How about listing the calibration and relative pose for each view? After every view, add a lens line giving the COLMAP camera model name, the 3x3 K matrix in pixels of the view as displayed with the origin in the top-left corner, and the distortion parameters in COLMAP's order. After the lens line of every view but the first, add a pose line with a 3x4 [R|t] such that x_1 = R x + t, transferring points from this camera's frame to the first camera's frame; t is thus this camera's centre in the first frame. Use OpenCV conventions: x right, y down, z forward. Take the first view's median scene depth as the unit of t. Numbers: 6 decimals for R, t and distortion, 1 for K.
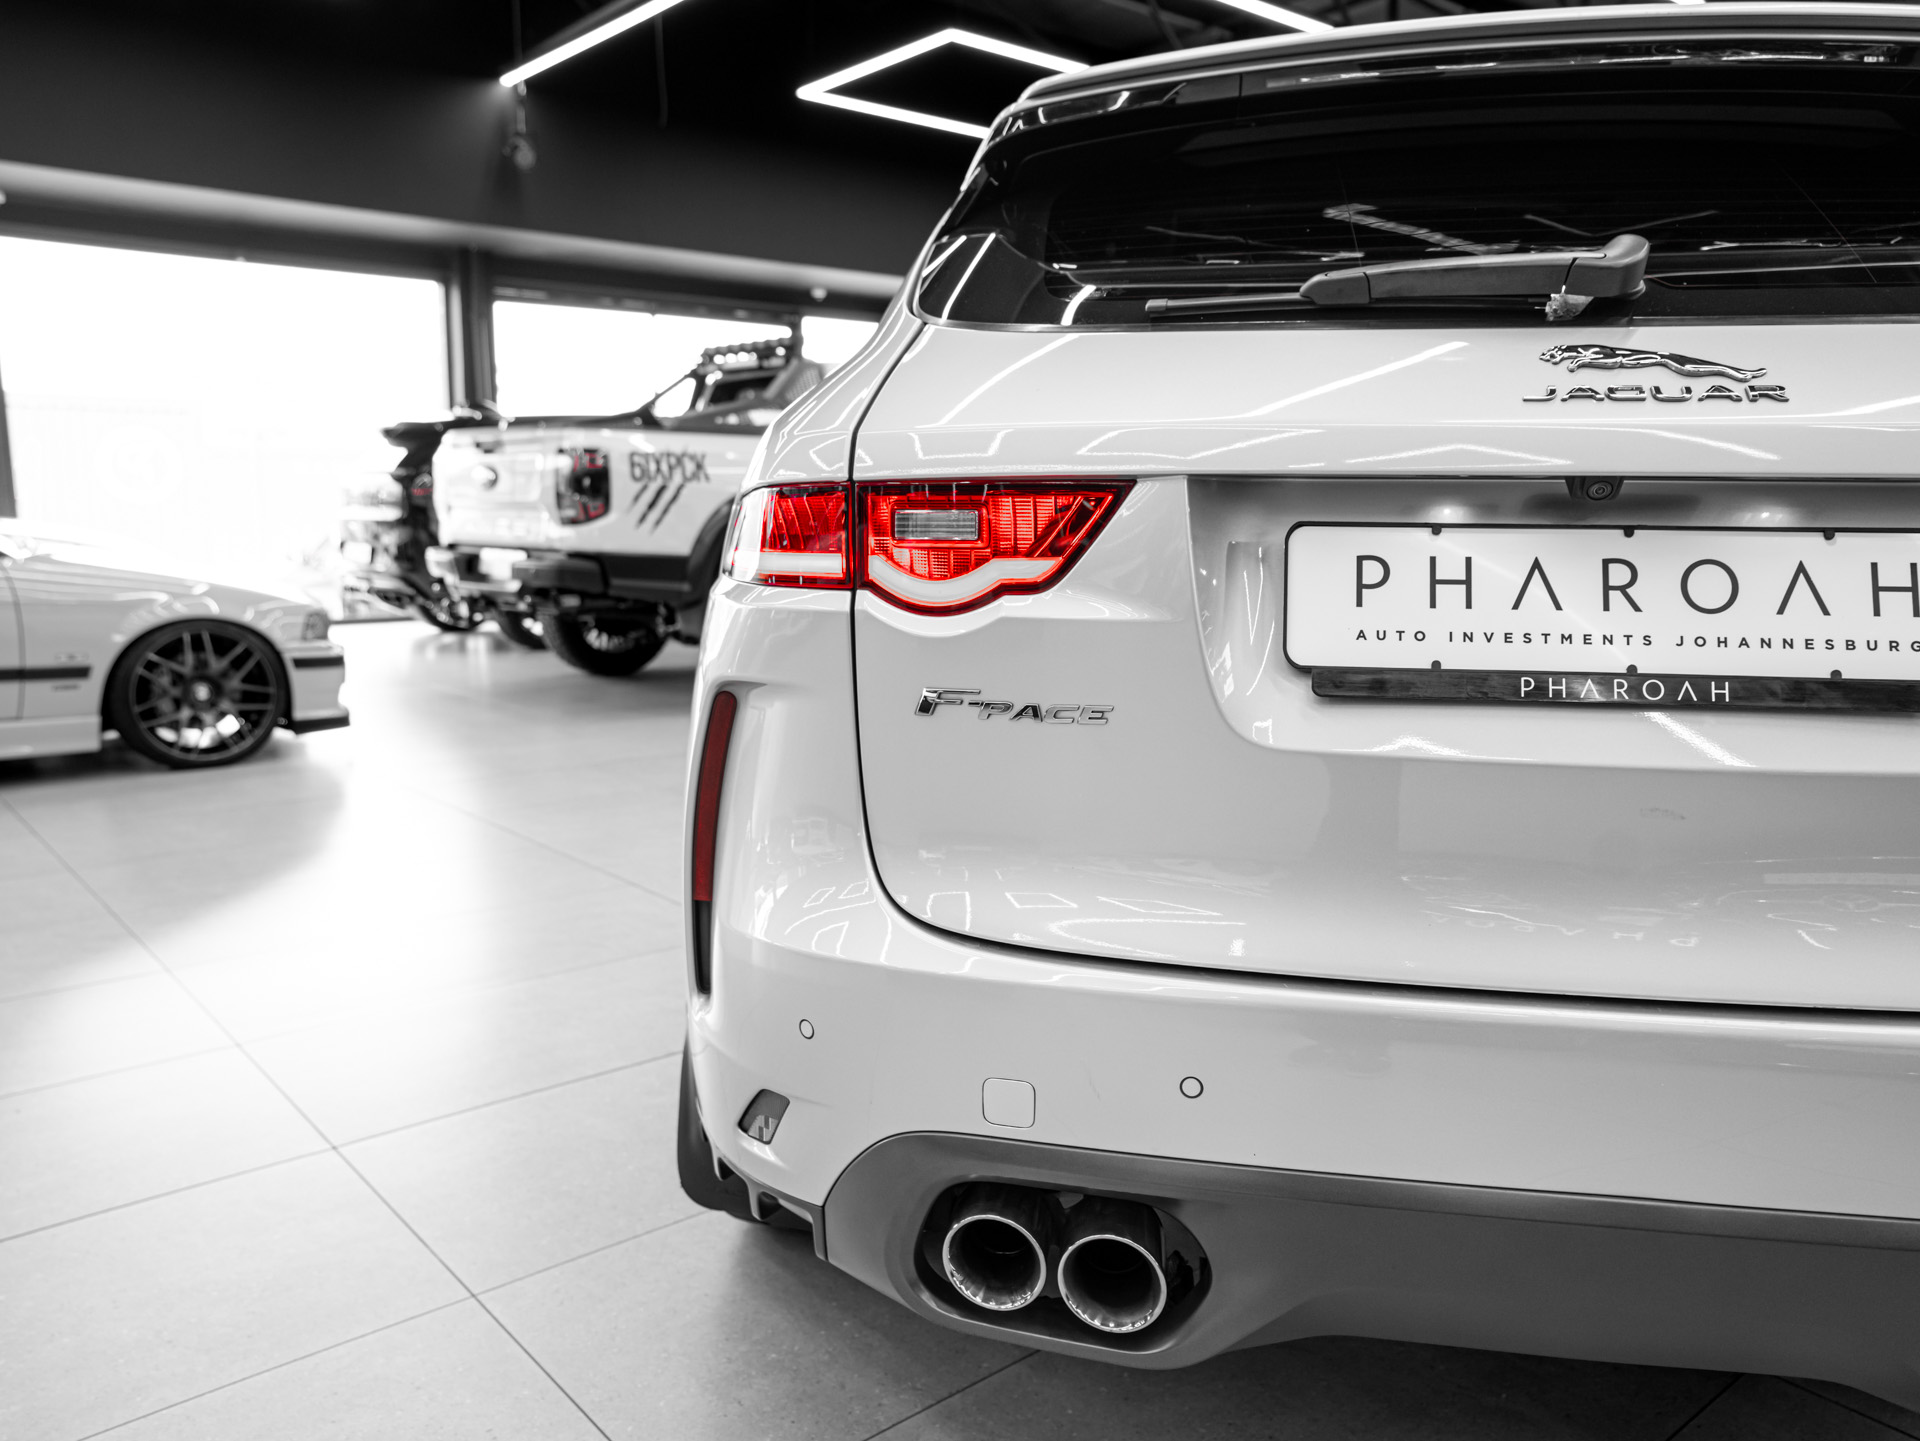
lens RADIAL K [[1442.3, 0, 966.6], [0, 1442.3, 724.4], [0, 0, 1]] dist [-0.027995, 0.075420]
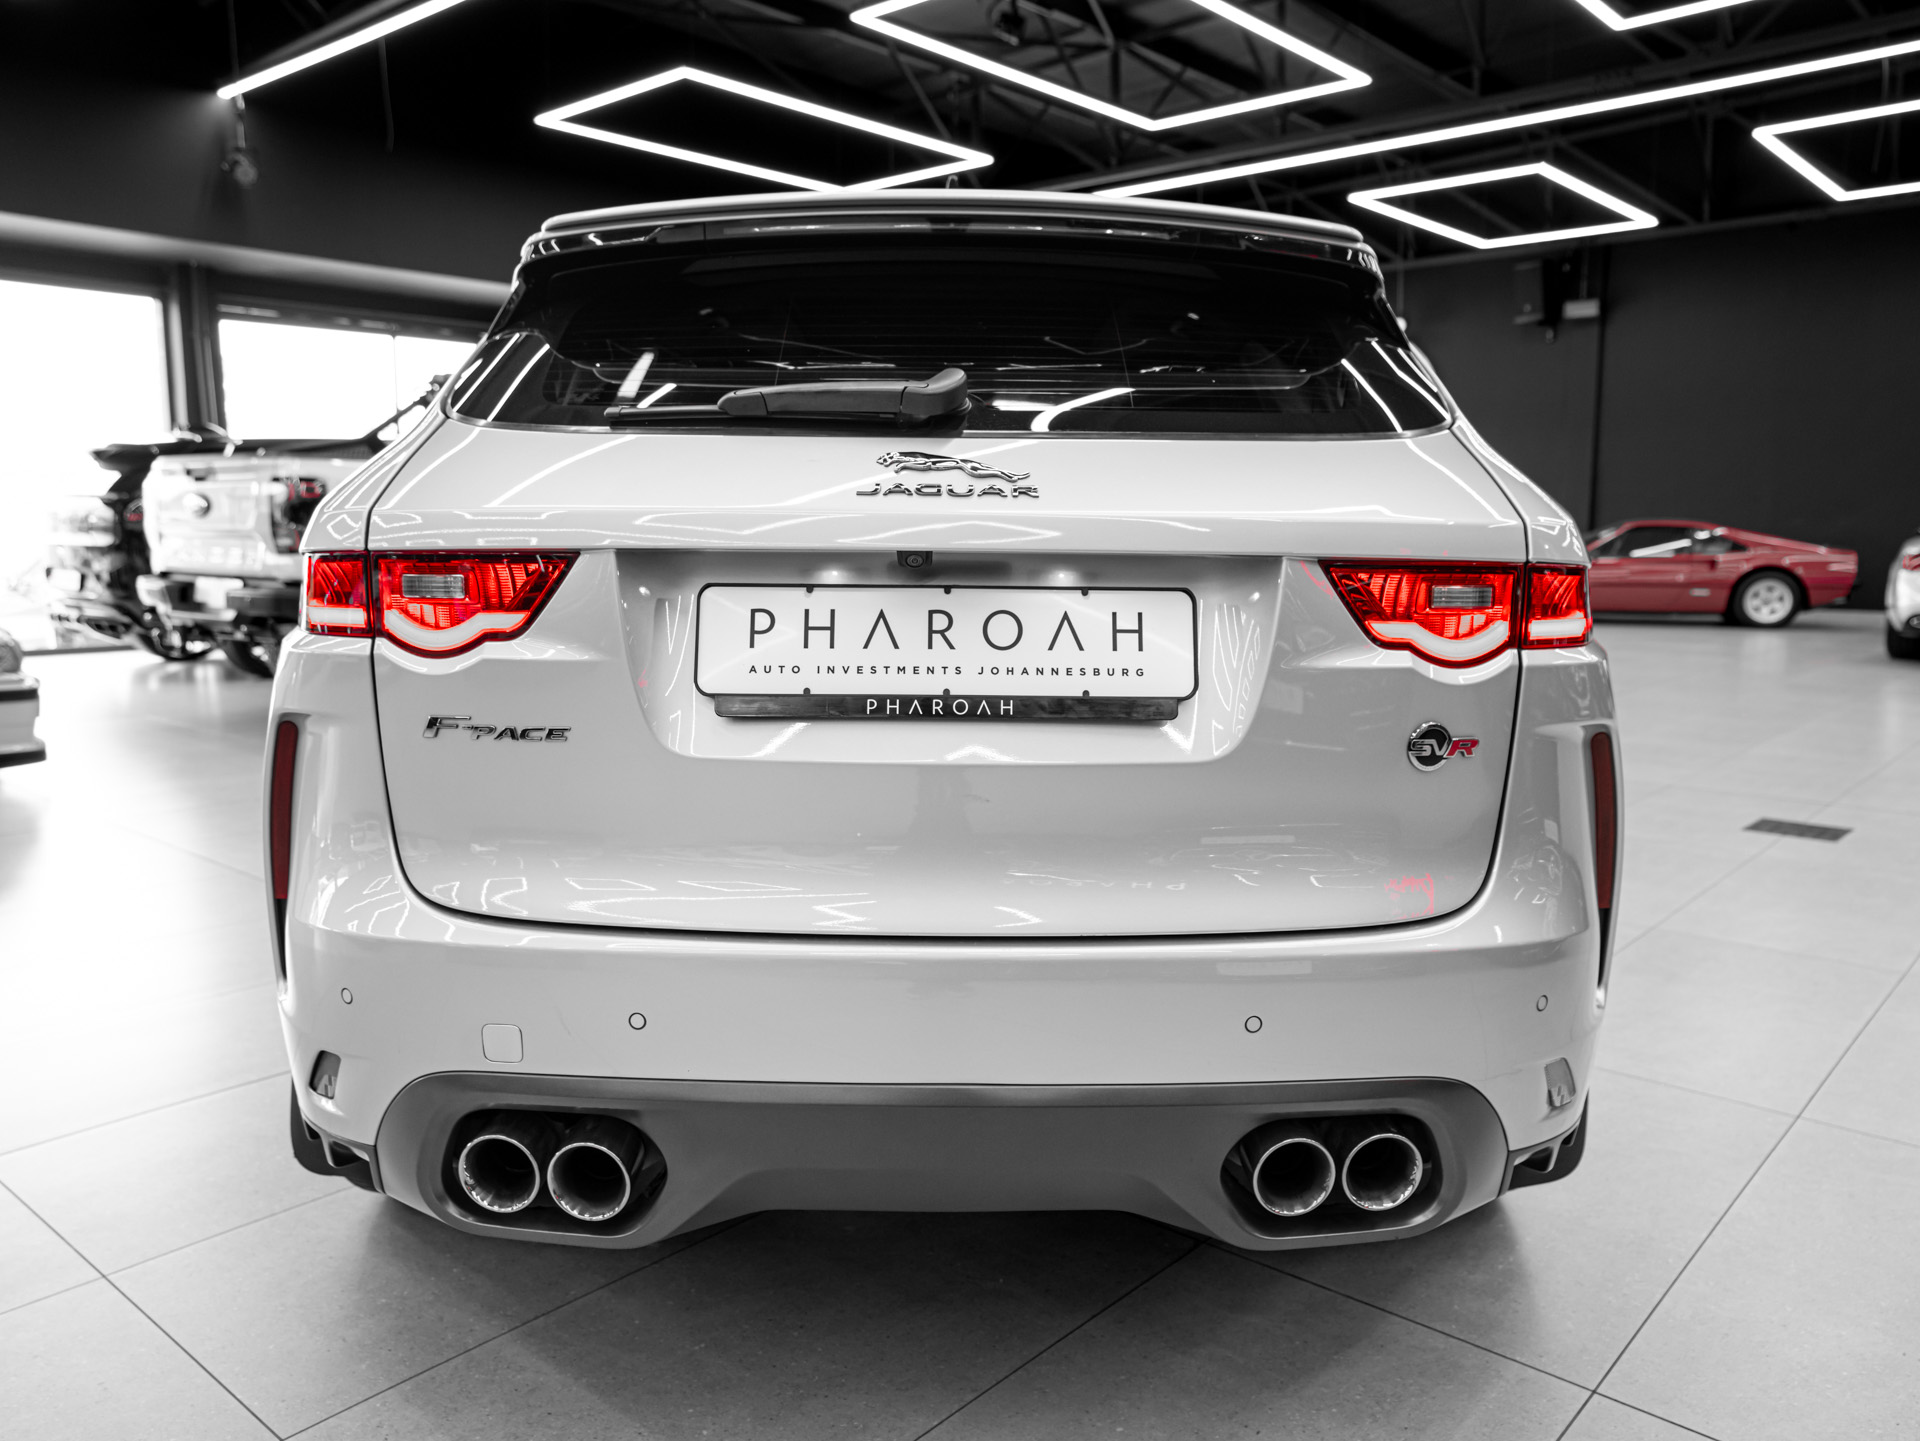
lens RADIAL K [[1442.3, 0, 966.6], [0, 1442.3, 724.4], [0, 0, 1]] dist [-0.027995, 0.075420]
pose [[0.989451, -0.021246, 0.143304, 0.243536], [0.022935, 0.999686, -0.010140, 0.005410], [-0.143043, 0.013320, 0.989627, -0.292688]]
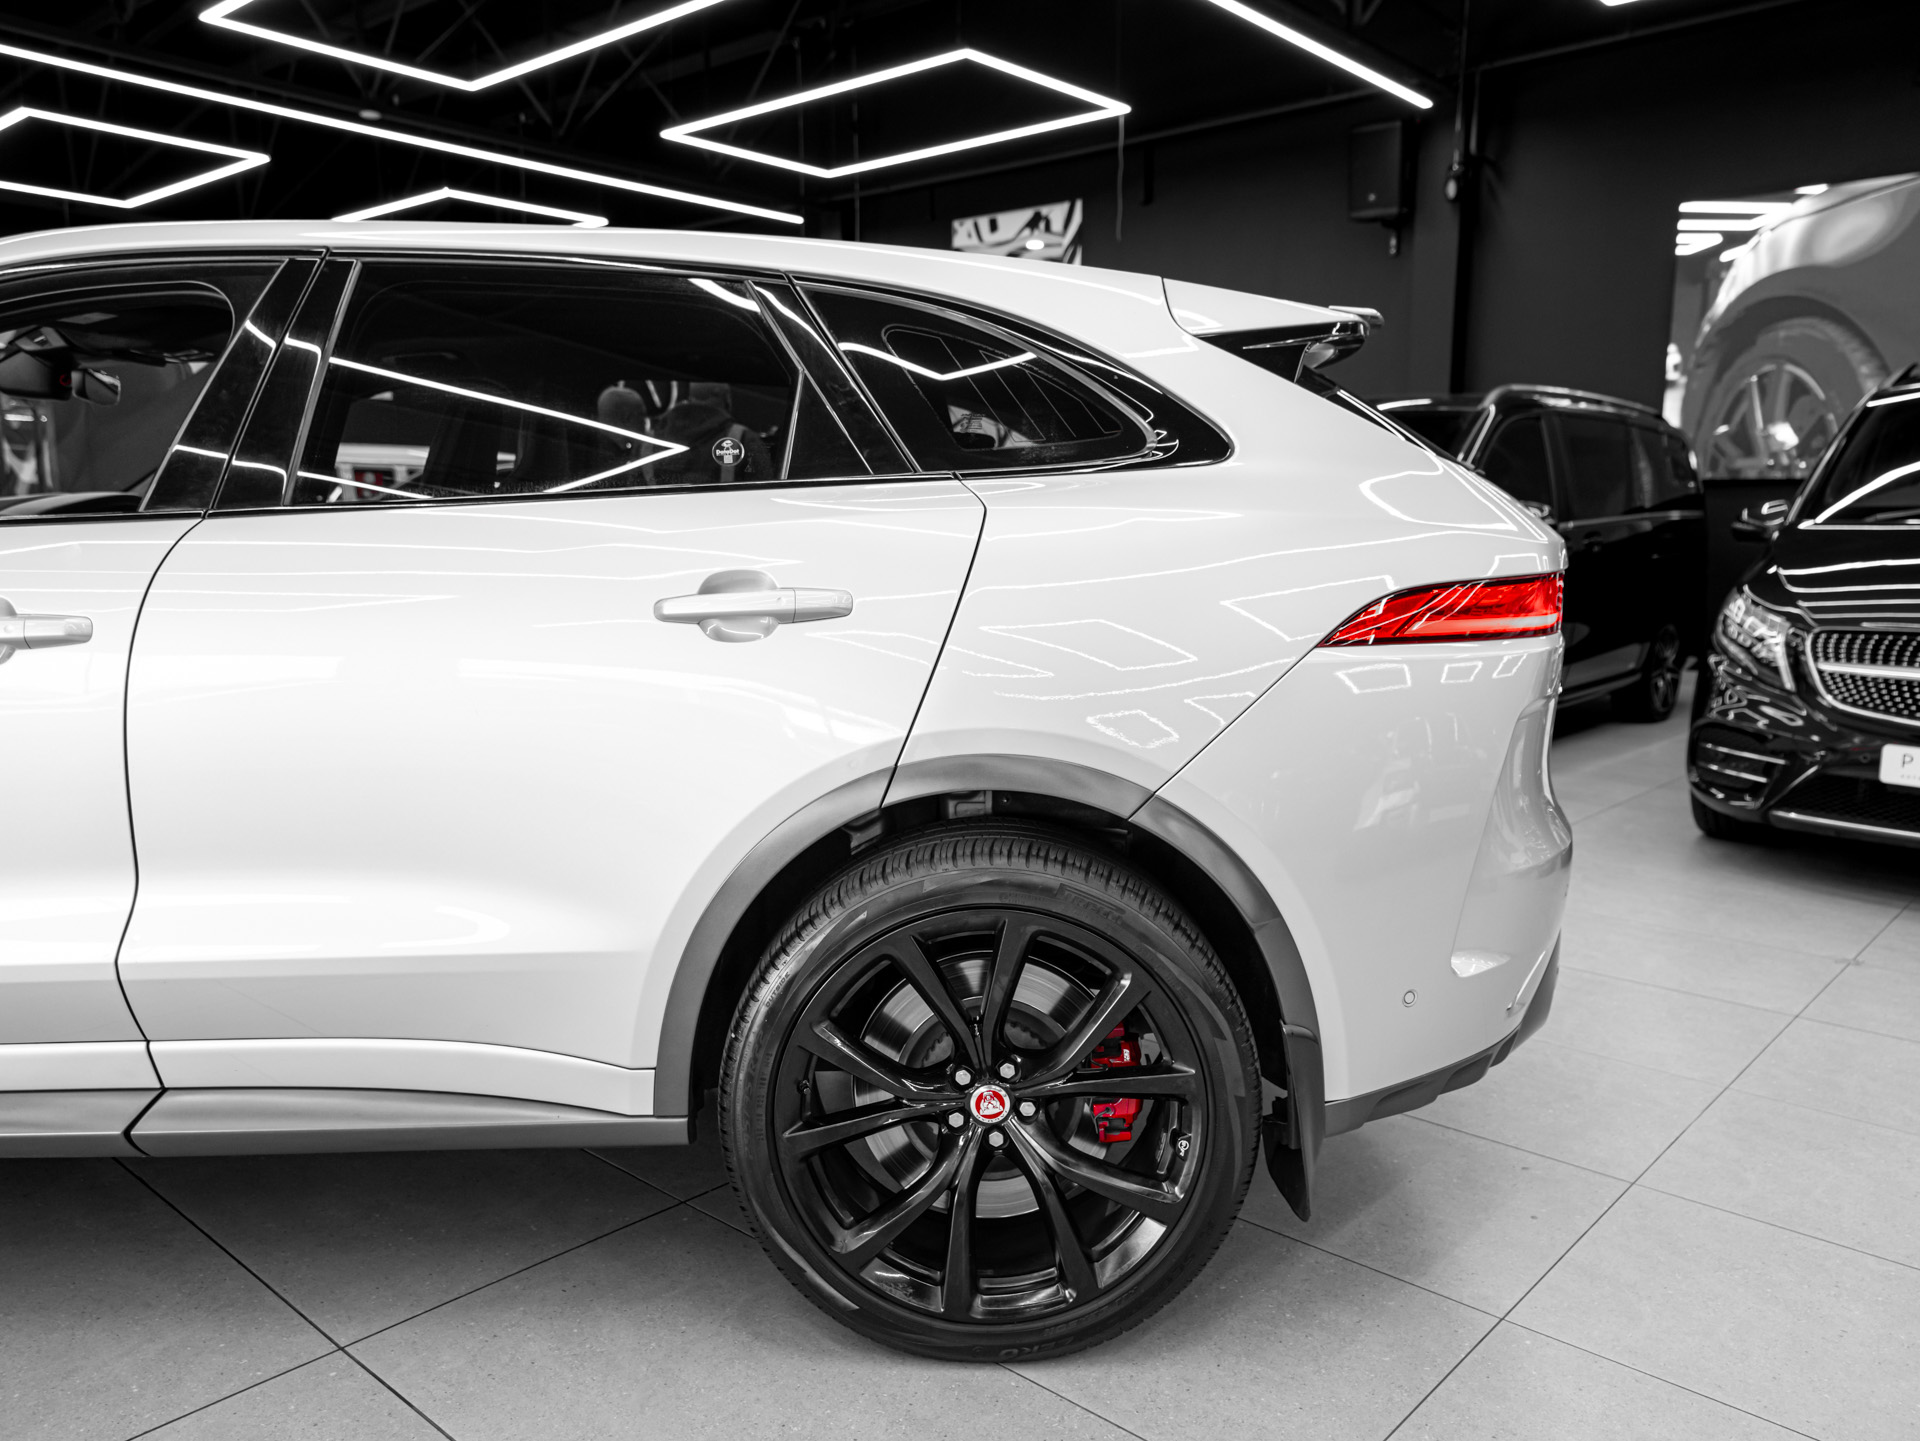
lens RADIAL K [[1442.3, 0, 966.6], [0, 1442.3, 724.4], [0, 0, 1]] dist [-0.027995, 0.075420]
pose [[-0.130935, -0.145749, 0.980619, -1.676610], [0.144847, 0.975708, 0.164359, -0.364607], [-0.980753, 0.163560, -0.106643, 1.865890]]
